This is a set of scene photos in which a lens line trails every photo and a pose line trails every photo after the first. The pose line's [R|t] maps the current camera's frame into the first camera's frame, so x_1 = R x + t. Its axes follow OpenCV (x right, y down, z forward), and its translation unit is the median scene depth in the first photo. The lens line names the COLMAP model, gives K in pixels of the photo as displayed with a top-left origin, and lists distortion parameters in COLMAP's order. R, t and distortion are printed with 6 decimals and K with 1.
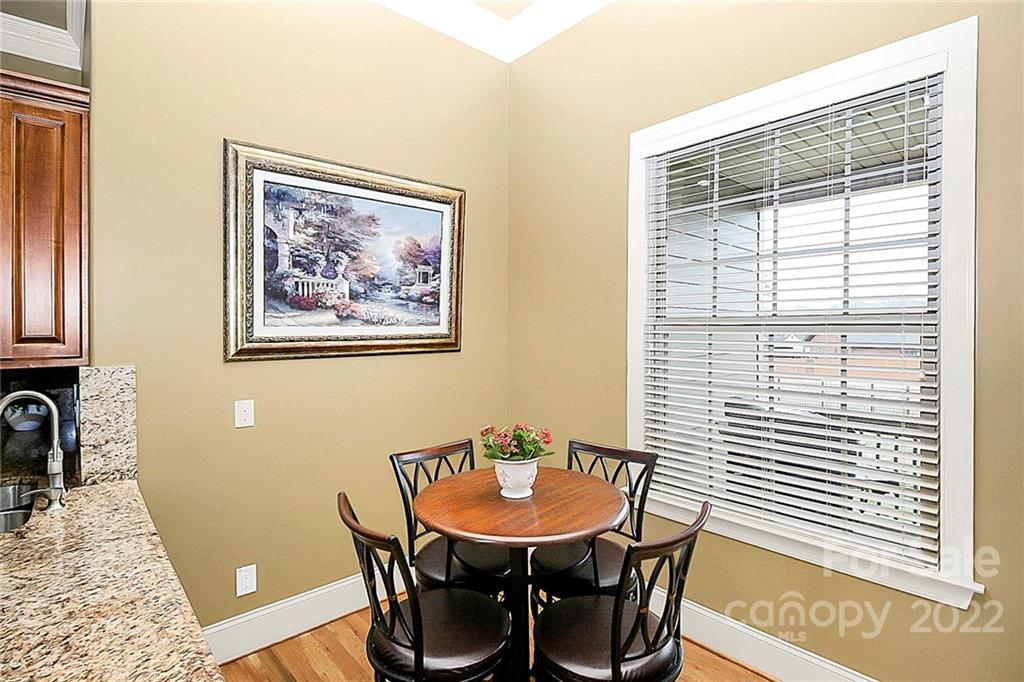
lens RADIAL K [[494.4, 0, 511.9], [0, 494.4, 331.4], [0, 0, 1]] dist [-0.001730, -0.000271]
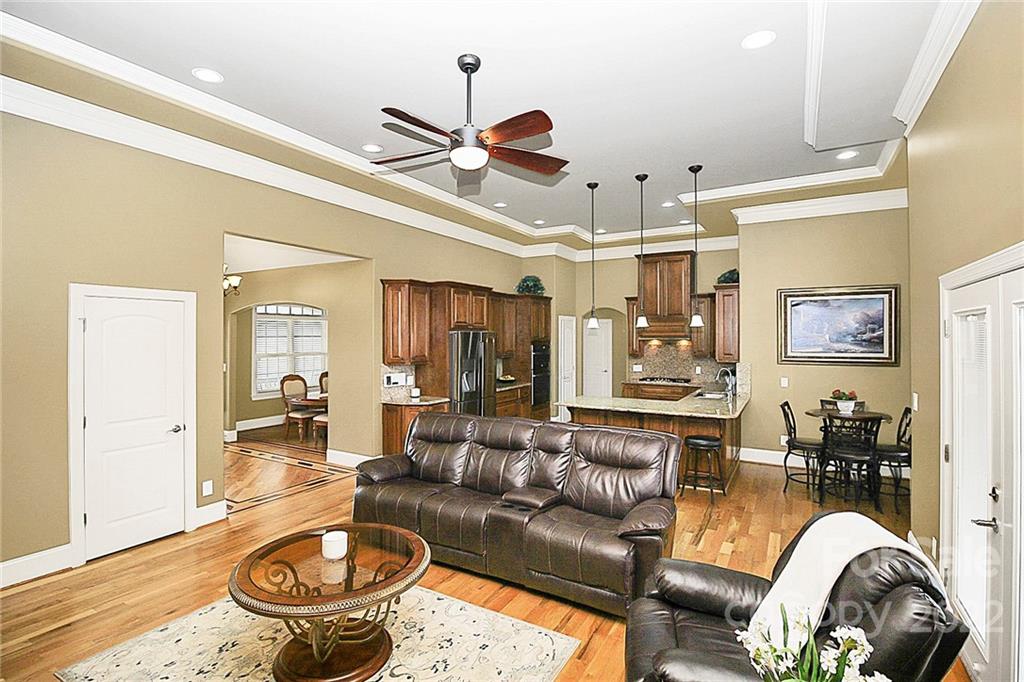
lens RADIAL K [[494.4, 0, 509.9], [0, 494.4, 339.8], [0, 0, 1]] dist [-0.001730, -0.000271]
pose [[0.298017, 0.001774, -0.954559, 1.364229], [-0.013768, 0.999902, -0.002440, -0.042024], [0.954461, 0.013869, 0.298012, -1.092884]]
